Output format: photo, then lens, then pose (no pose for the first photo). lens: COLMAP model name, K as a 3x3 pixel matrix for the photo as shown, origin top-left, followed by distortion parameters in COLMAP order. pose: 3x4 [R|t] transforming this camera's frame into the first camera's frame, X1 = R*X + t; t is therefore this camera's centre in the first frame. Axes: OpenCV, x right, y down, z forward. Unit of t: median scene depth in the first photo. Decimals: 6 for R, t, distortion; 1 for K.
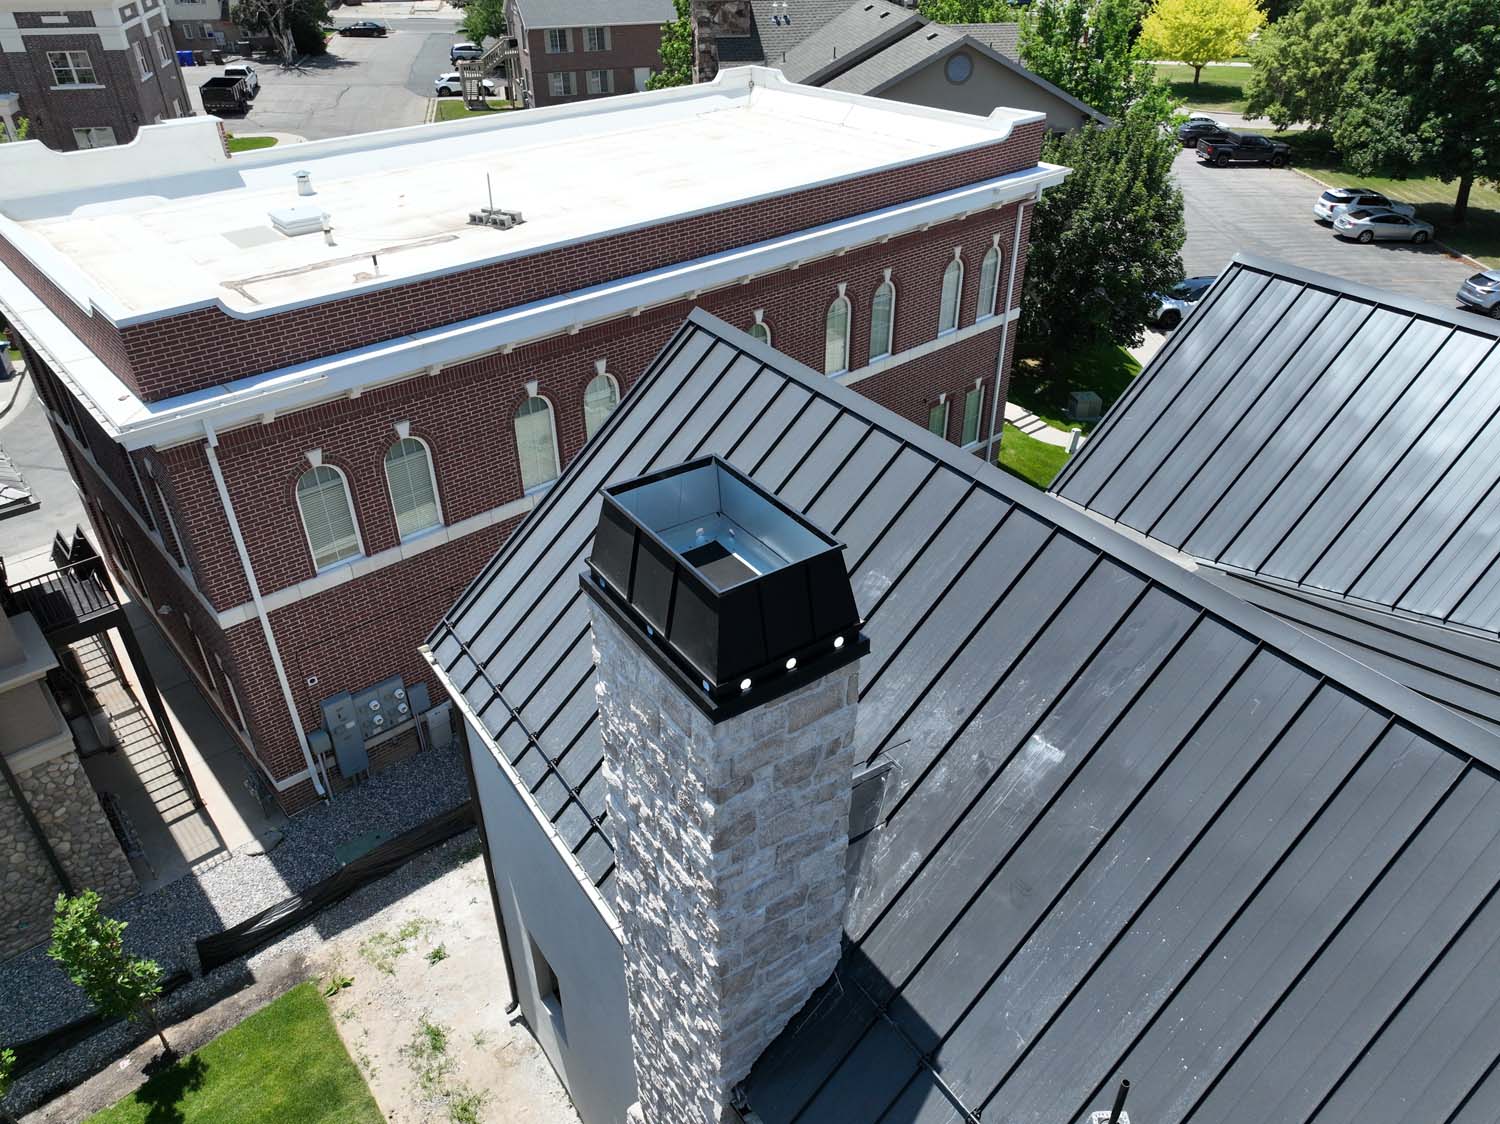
lens RADIAL K [[1058.0, 0, 748.0], [0, 1058.0, 565.1], [0, 0, 1]] dist [-0.001460, 0.020189]
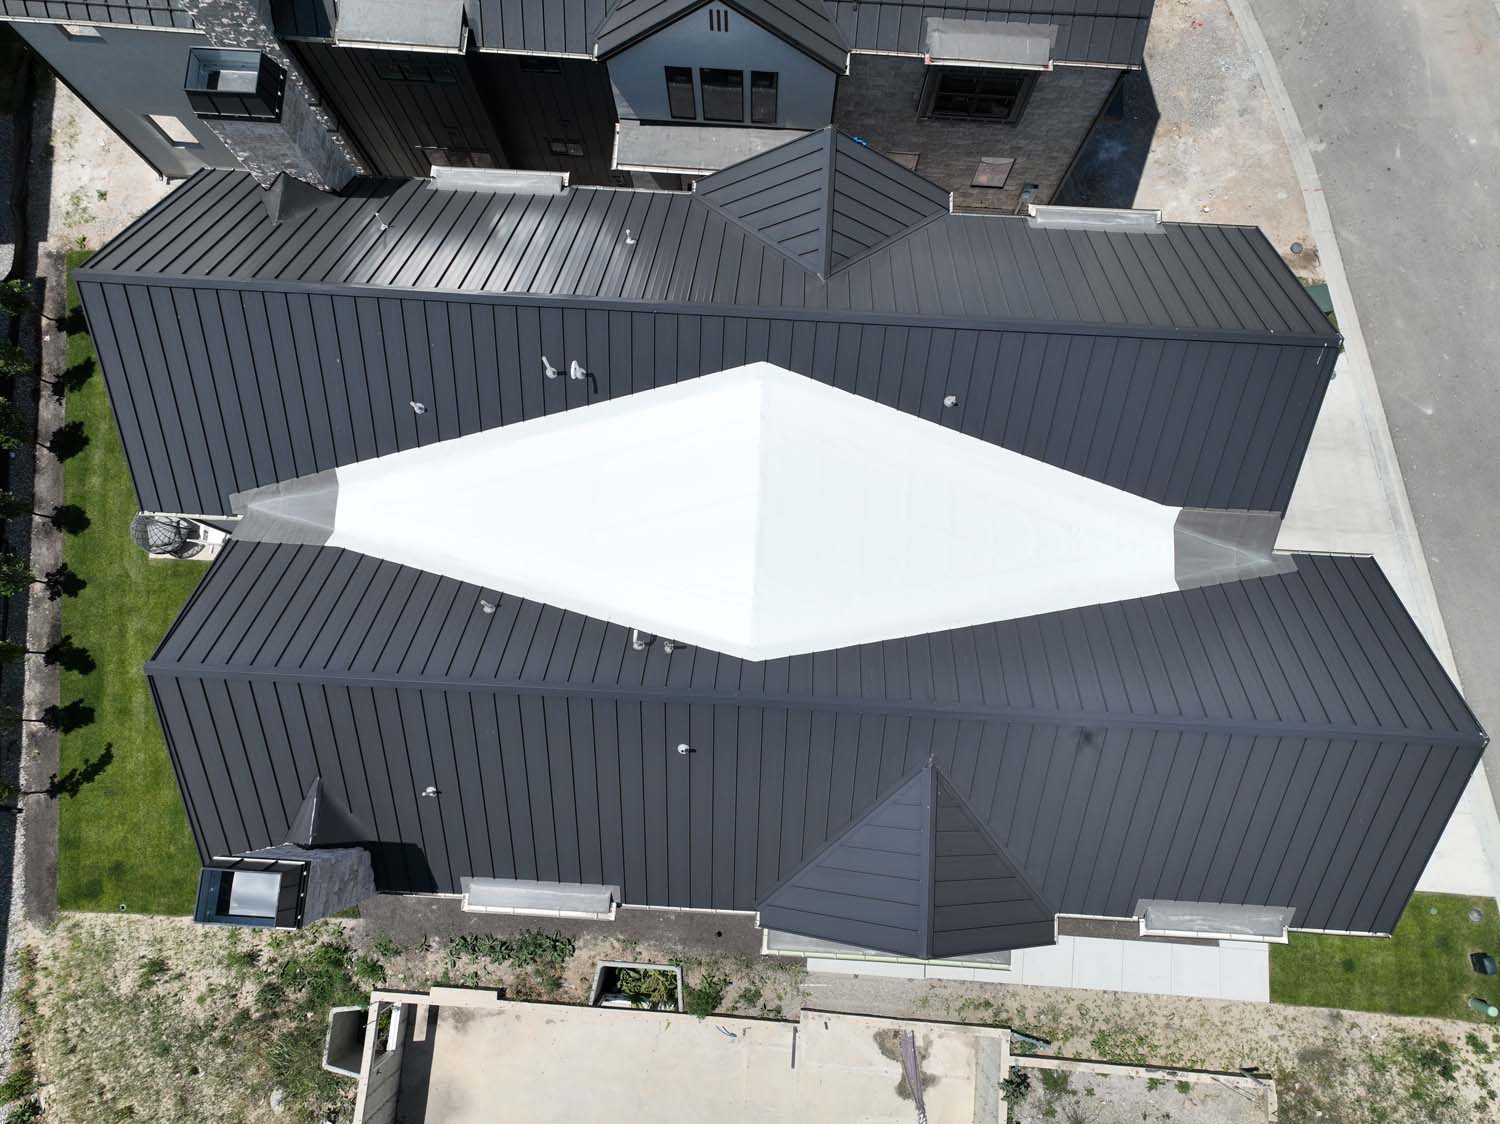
lens RADIAL K [[1058.0, 0, 754.0], [0, 1058.0, 564.5], [0, 0, 1]] dist [-0.001460, 0.020189]
pose [[0.616803, -0.775071, 0.137180, -0.281748], [0.429800, 0.477653, 0.766238, -0.190414], [-0.659413, -0.413658, 0.627743, -0.900989]]
